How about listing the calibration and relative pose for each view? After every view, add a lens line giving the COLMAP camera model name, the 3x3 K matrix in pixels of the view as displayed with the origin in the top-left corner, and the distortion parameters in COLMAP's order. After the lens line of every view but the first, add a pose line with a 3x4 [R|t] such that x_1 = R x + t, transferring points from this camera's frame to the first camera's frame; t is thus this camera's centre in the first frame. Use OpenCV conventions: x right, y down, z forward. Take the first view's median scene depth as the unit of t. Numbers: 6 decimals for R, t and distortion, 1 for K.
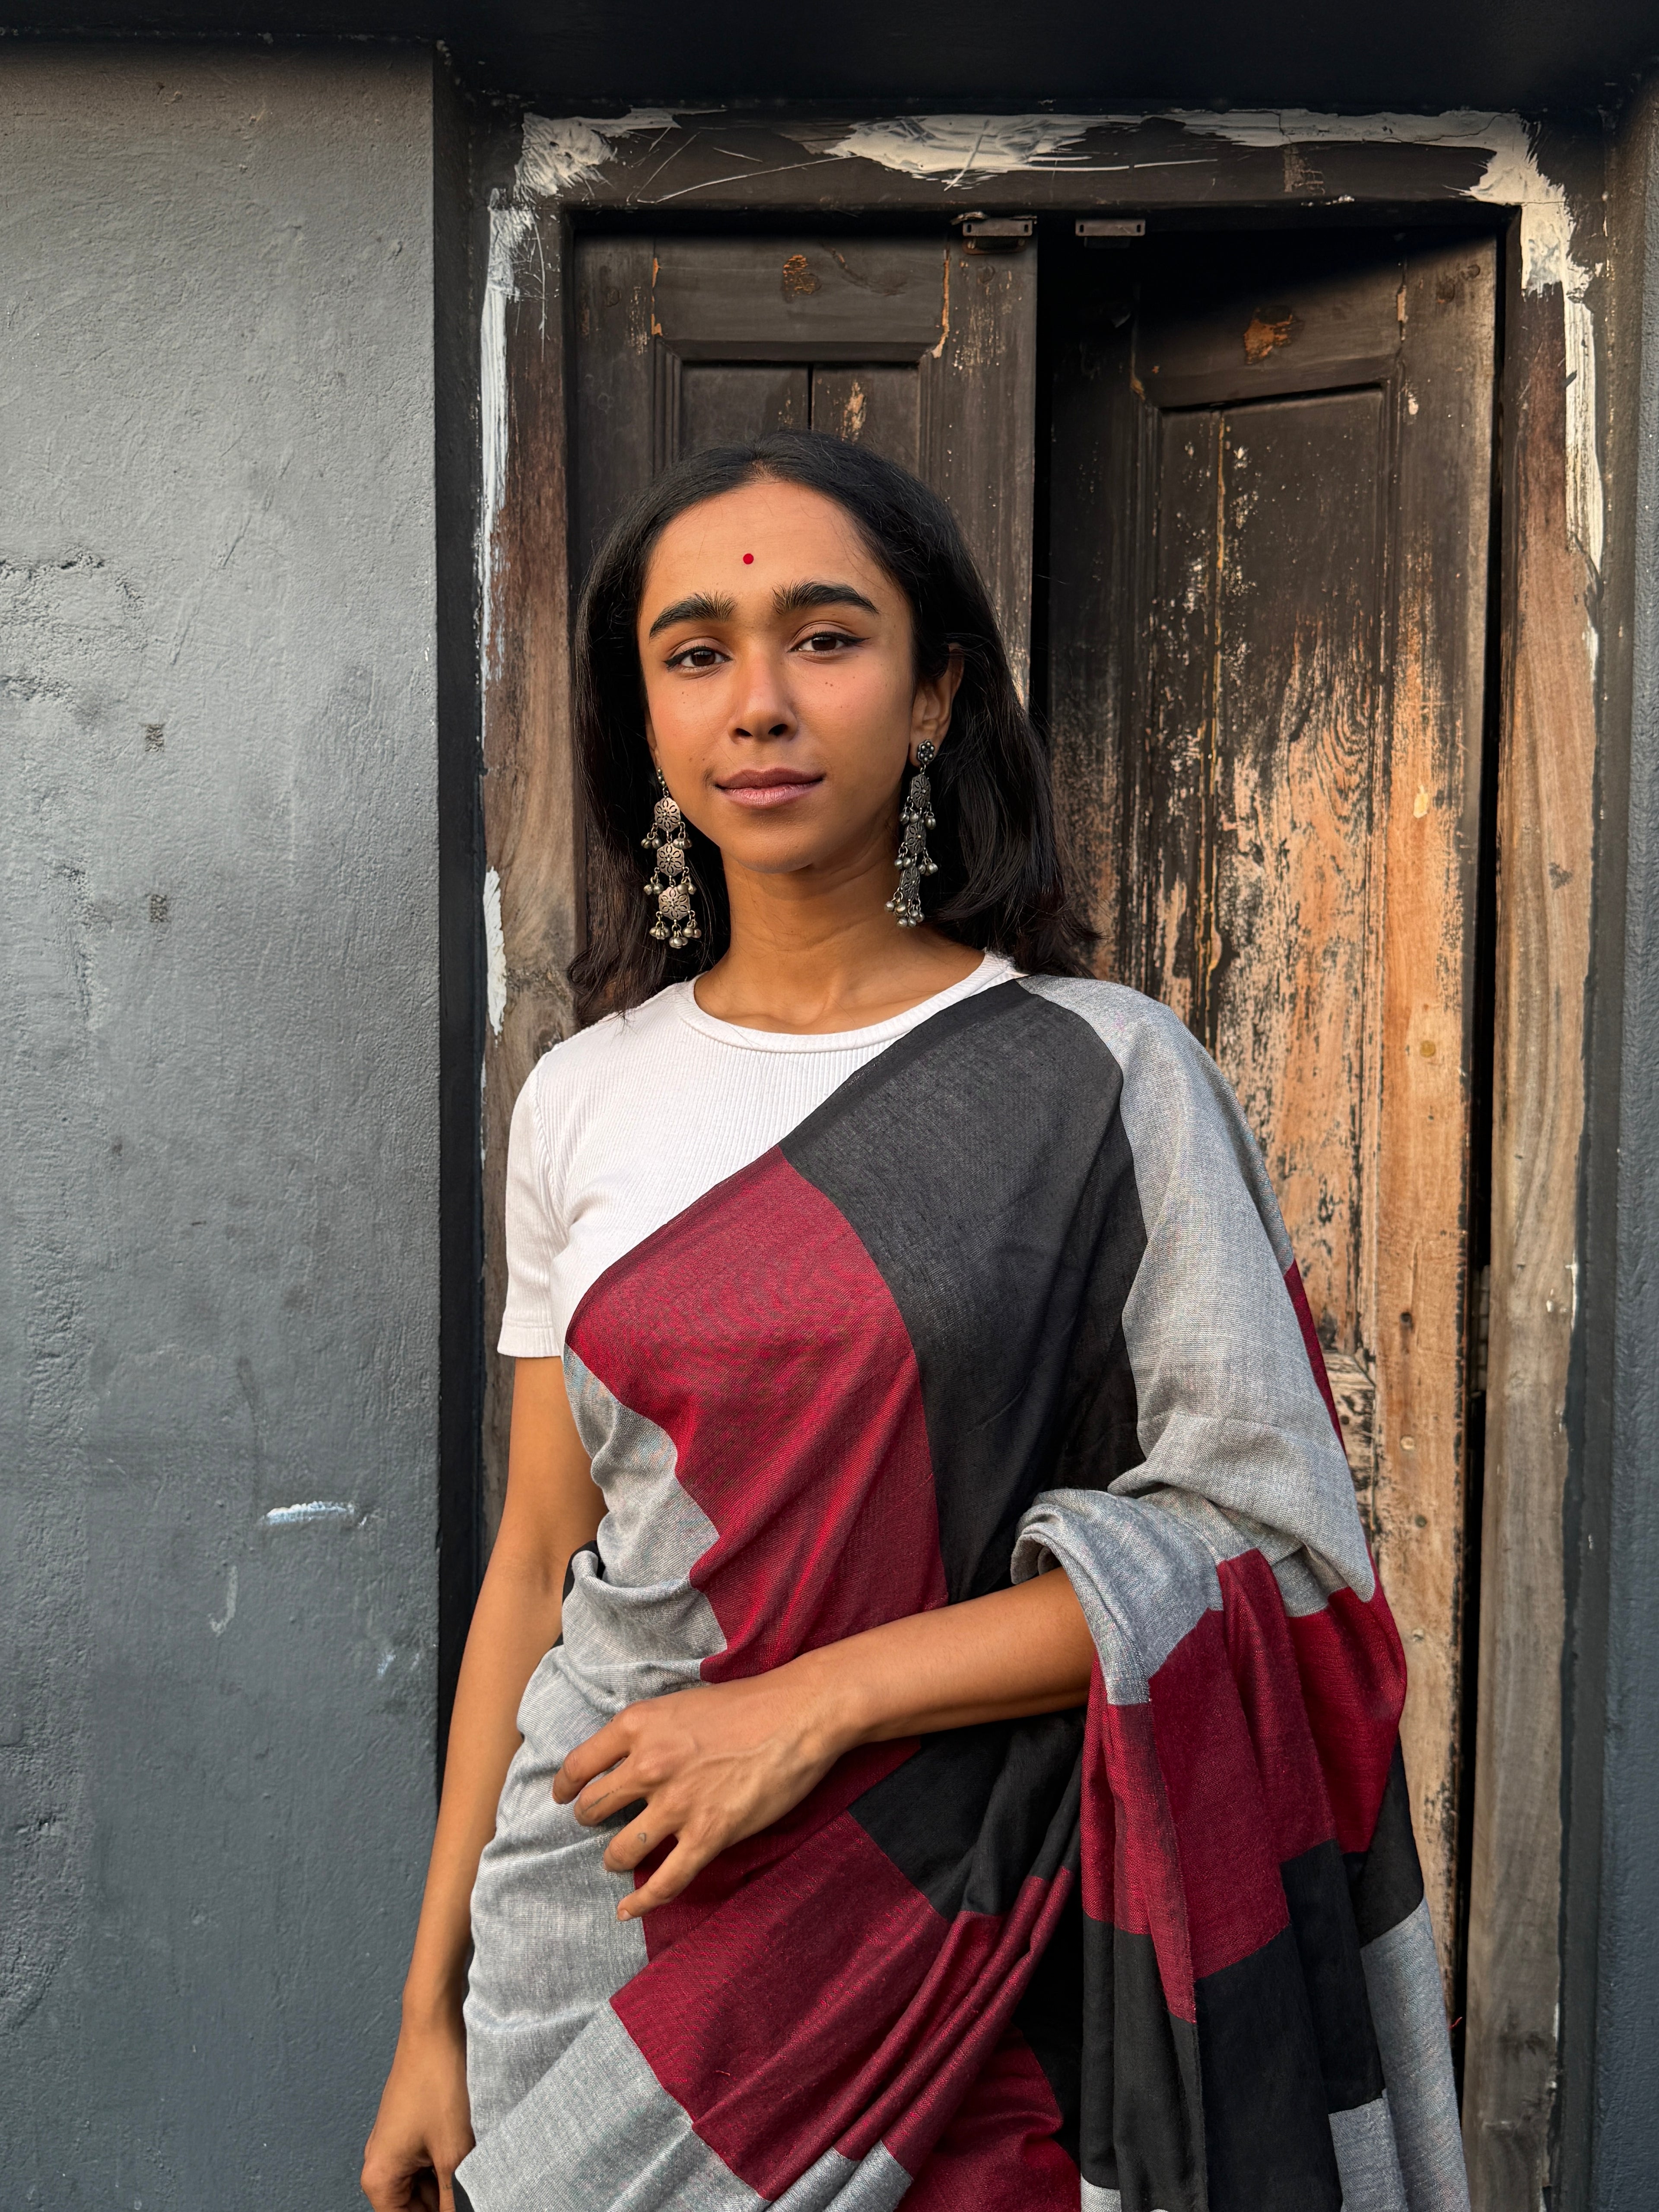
lens RADIAL K [[2089.8, 0, 821.2], [0, 2089.8, 1094.5], [0, 0, 1]] dist [0.202776, -0.435539]
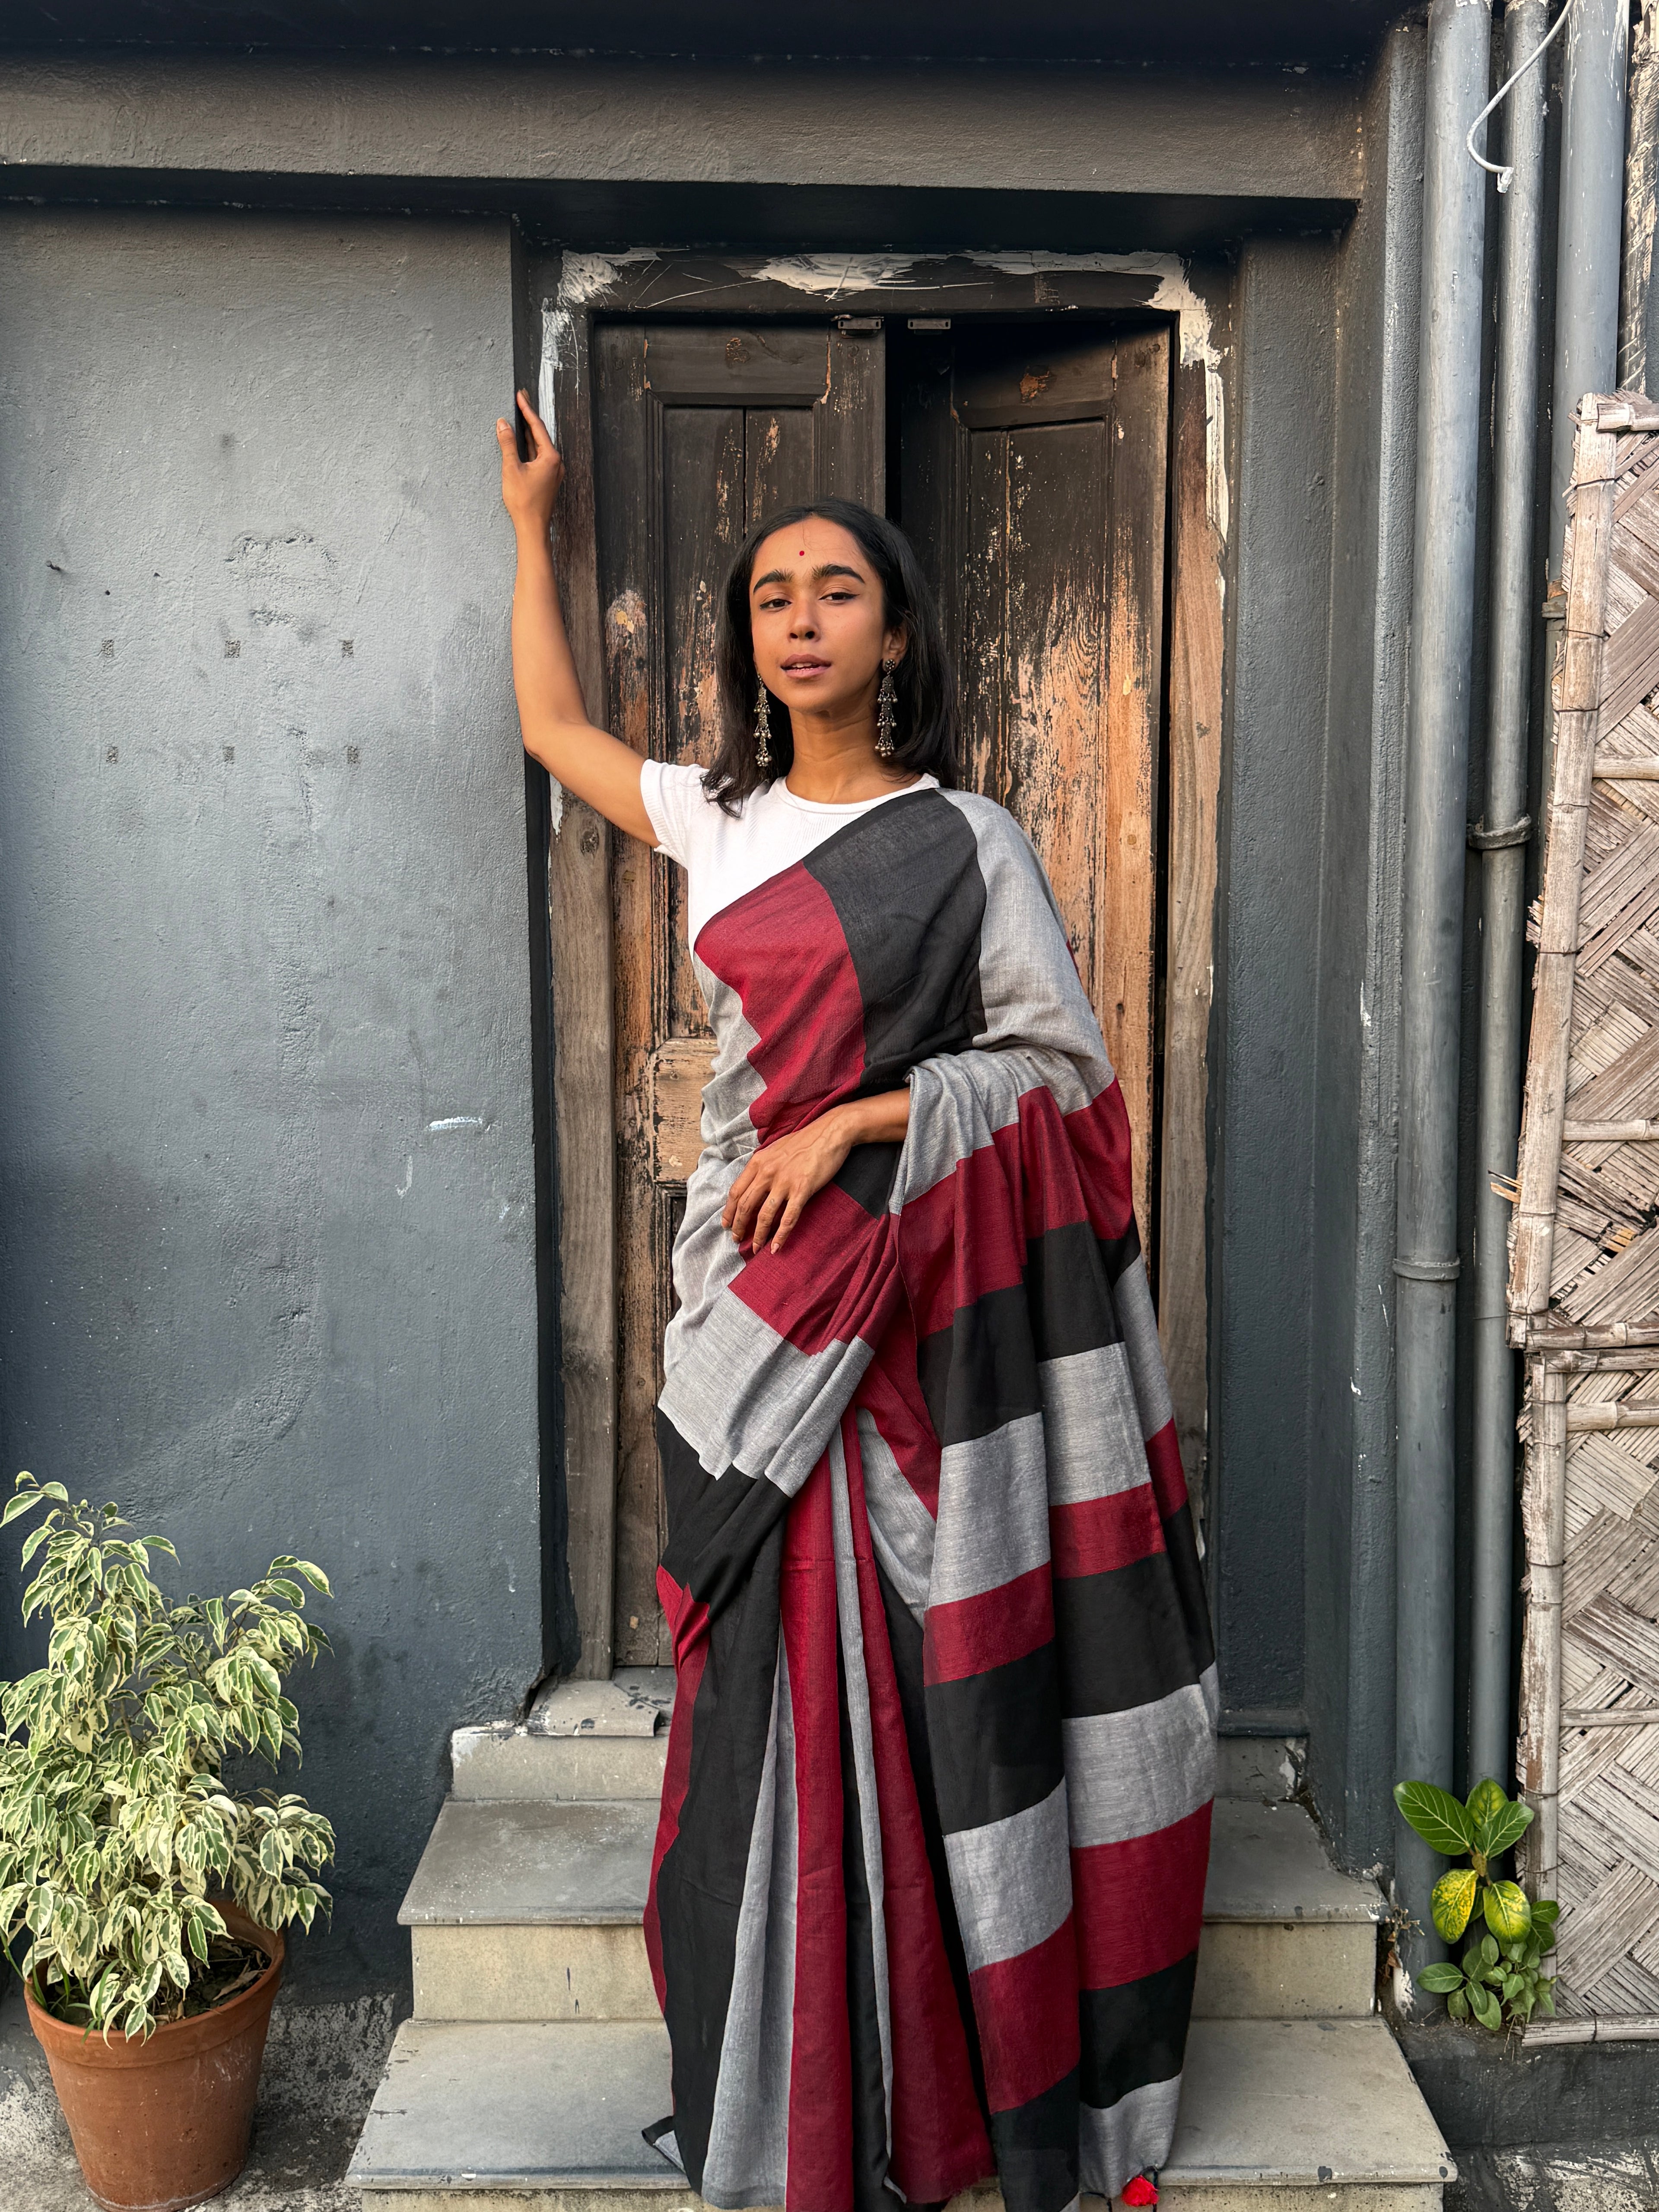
lens RADIAL K [[2091.2, 0, 841.3], [0, 2091.2, 1113.7], [0, 0, 1]] dist [0.221297, -0.476712]
pose [[0.999082, -0.015237, 0.040040, -0.004739], [0.012740, 0.998001, 0.061898, 0.089274], [-0.040903, -0.061331, 0.997279, -0.644164]]
